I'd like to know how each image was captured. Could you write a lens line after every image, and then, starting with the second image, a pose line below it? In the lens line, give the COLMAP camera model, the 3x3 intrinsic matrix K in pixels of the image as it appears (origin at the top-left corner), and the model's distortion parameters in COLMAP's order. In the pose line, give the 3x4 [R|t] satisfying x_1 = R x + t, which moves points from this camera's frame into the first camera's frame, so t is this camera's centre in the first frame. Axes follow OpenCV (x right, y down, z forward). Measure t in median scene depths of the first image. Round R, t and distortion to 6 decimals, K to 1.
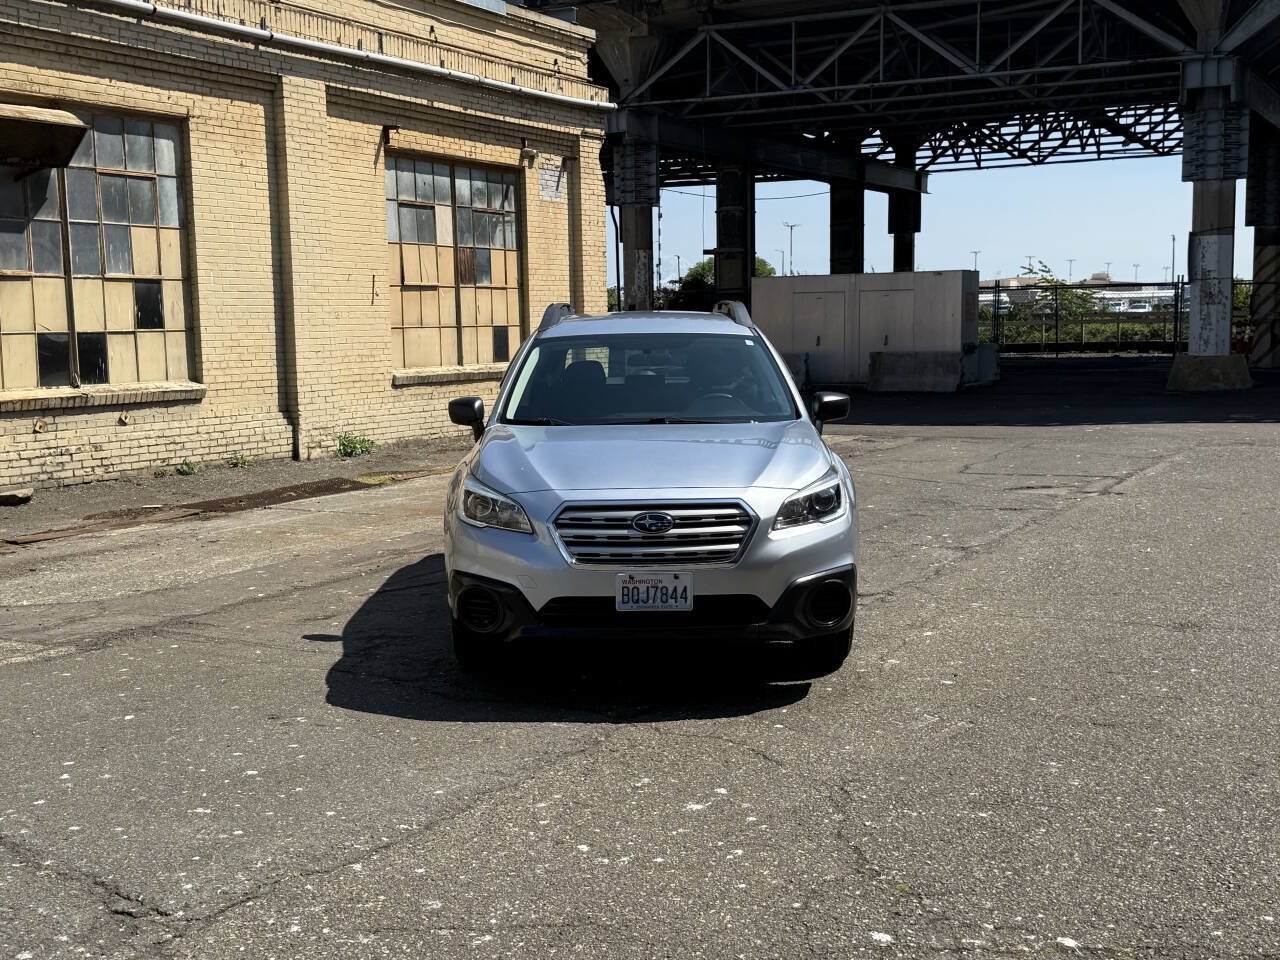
lens RADIAL K [[1466.2, 0, 639.7], [0, 1466.2, 482.2], [0, 0, 1]] dist [0.207460, -0.487414]
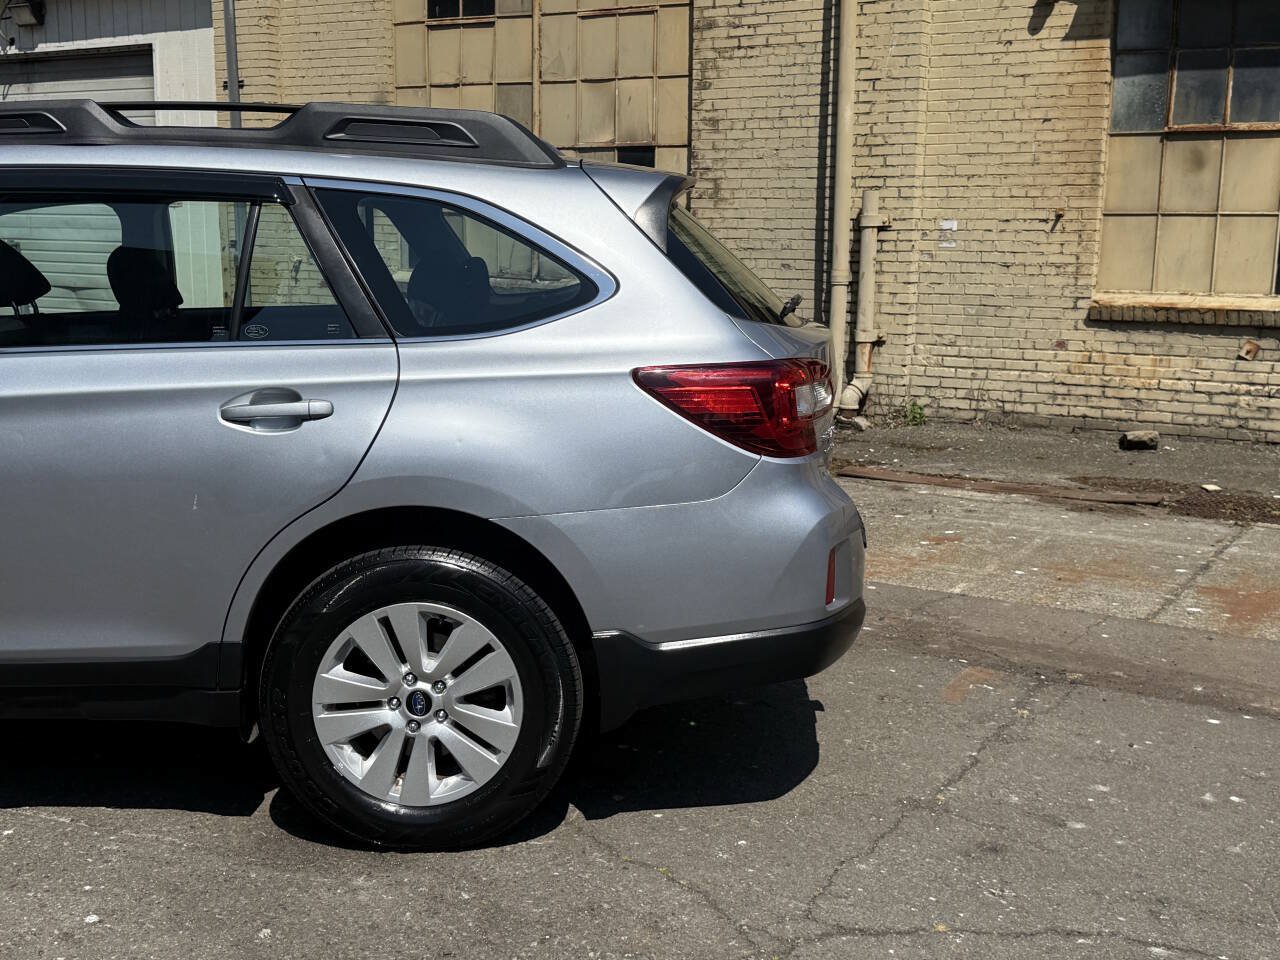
lens RADIAL K [[1466.2, 0, 639.7], [0, 1466.2, 482.2], [0, 0, 1]] dist [0.207460, -0.487414]
pose [[-0.021749, 0.186503, -0.982214, 0.246008], [-0.123872, 0.974373, 0.187757, -0.060883], [0.992060, 0.125752, 0.001911, 0.604524]]
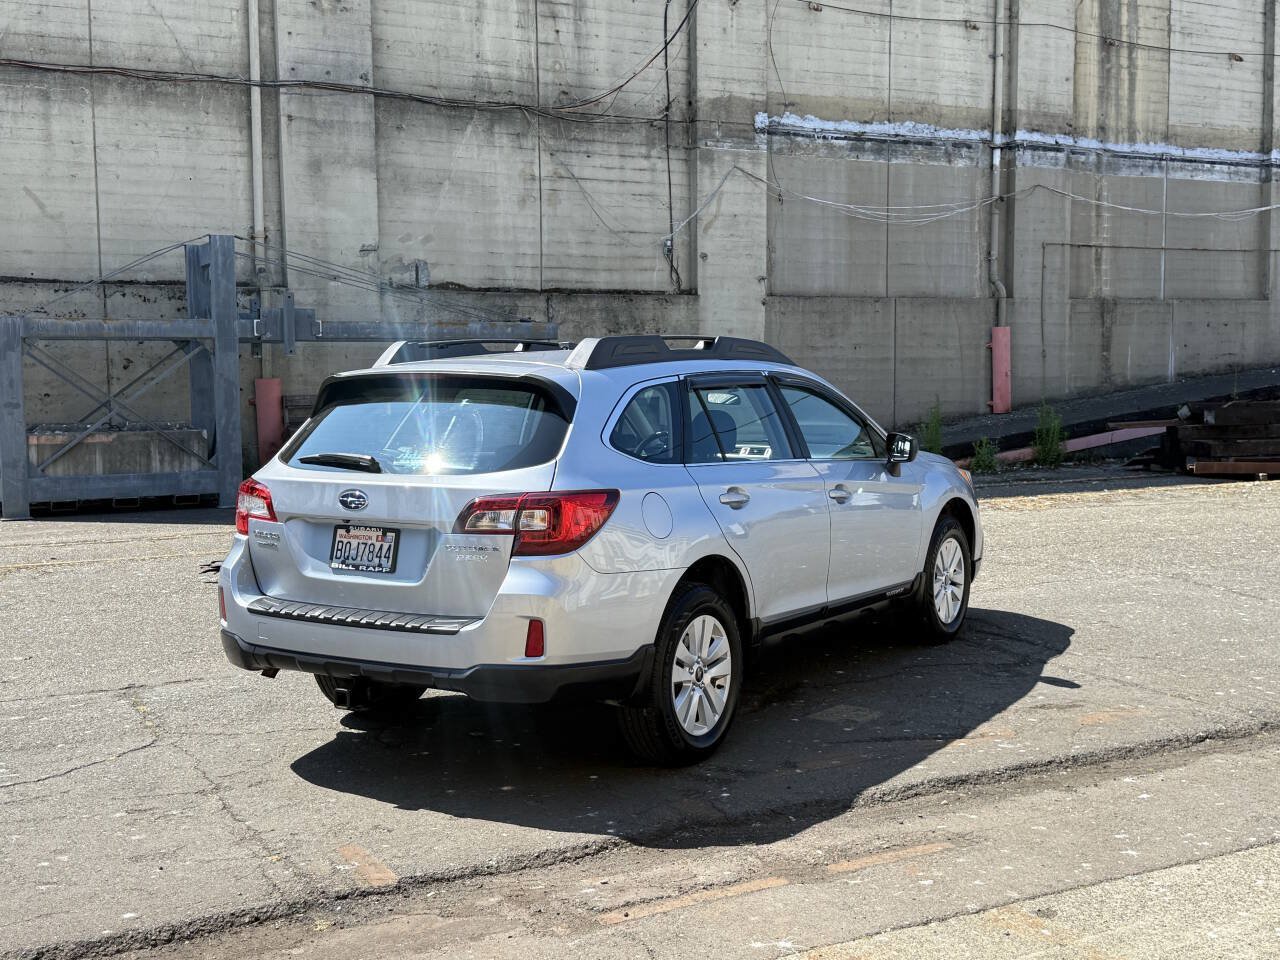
lens RADIAL K [[1465.0, 0, 644.9], [0, 1465.0, 473.3], [0, 0, 1]] dist [0.209734, -0.491356]
pose [[-0.845859, -0.019038, 0.533067, -0.225409], [0.082553, 0.982649, 0.166088, -0.094498], [-0.526979, 0.184493, -0.829611, 0.867766]]
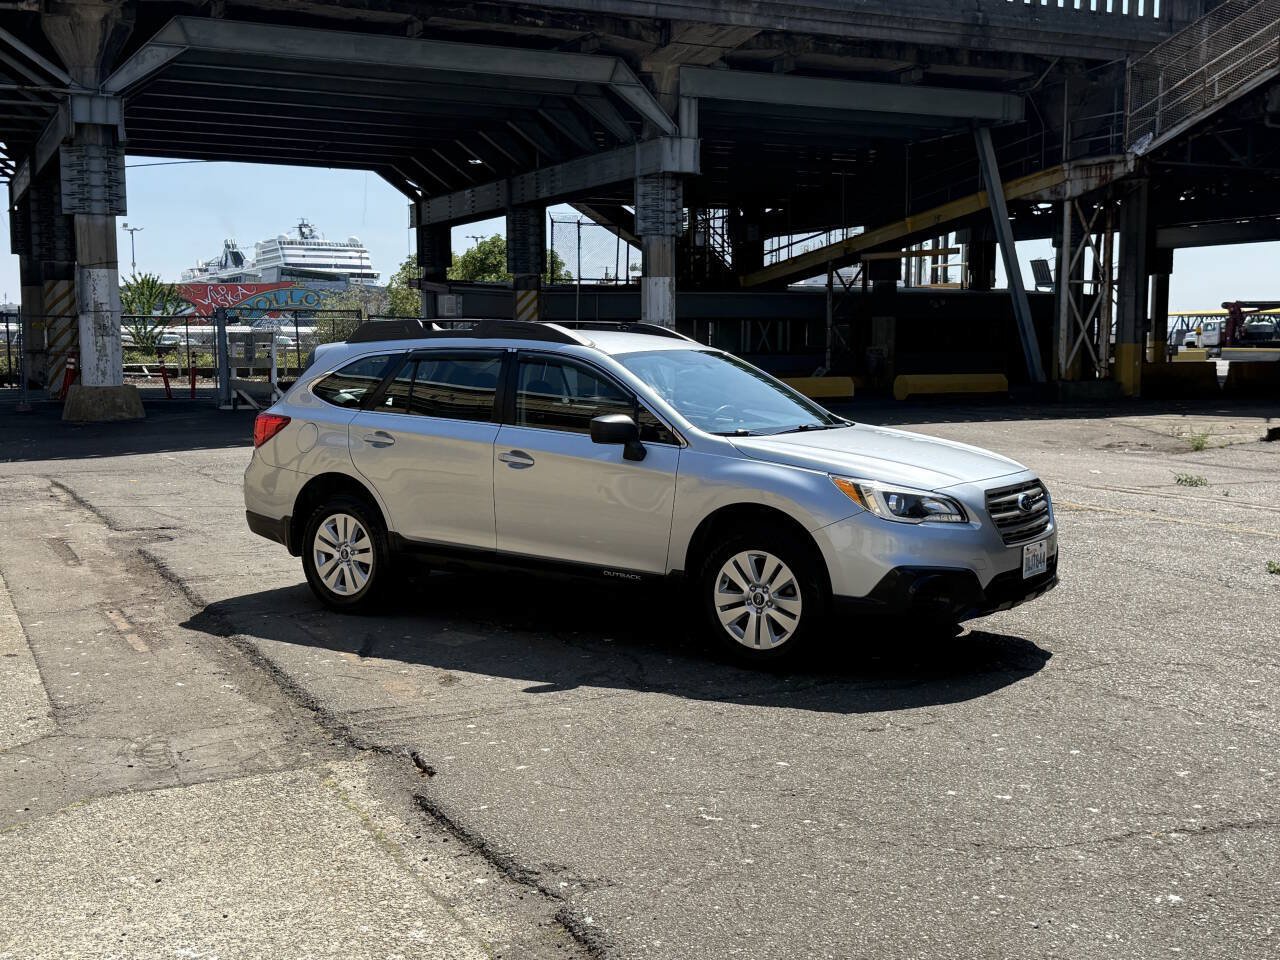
lens RADIAL K [[1460.6, 0, 640.0], [0, 1460.6, 480.0], [0, 0, 1]] dist [0.201347, -0.459768]
pose [[0.571949, -0.066769, 0.817567, -0.408165], [0.087583, 0.995955, 0.020066, -0.014961], [-0.815600, 0.060128, 0.575483, 0.198972]]
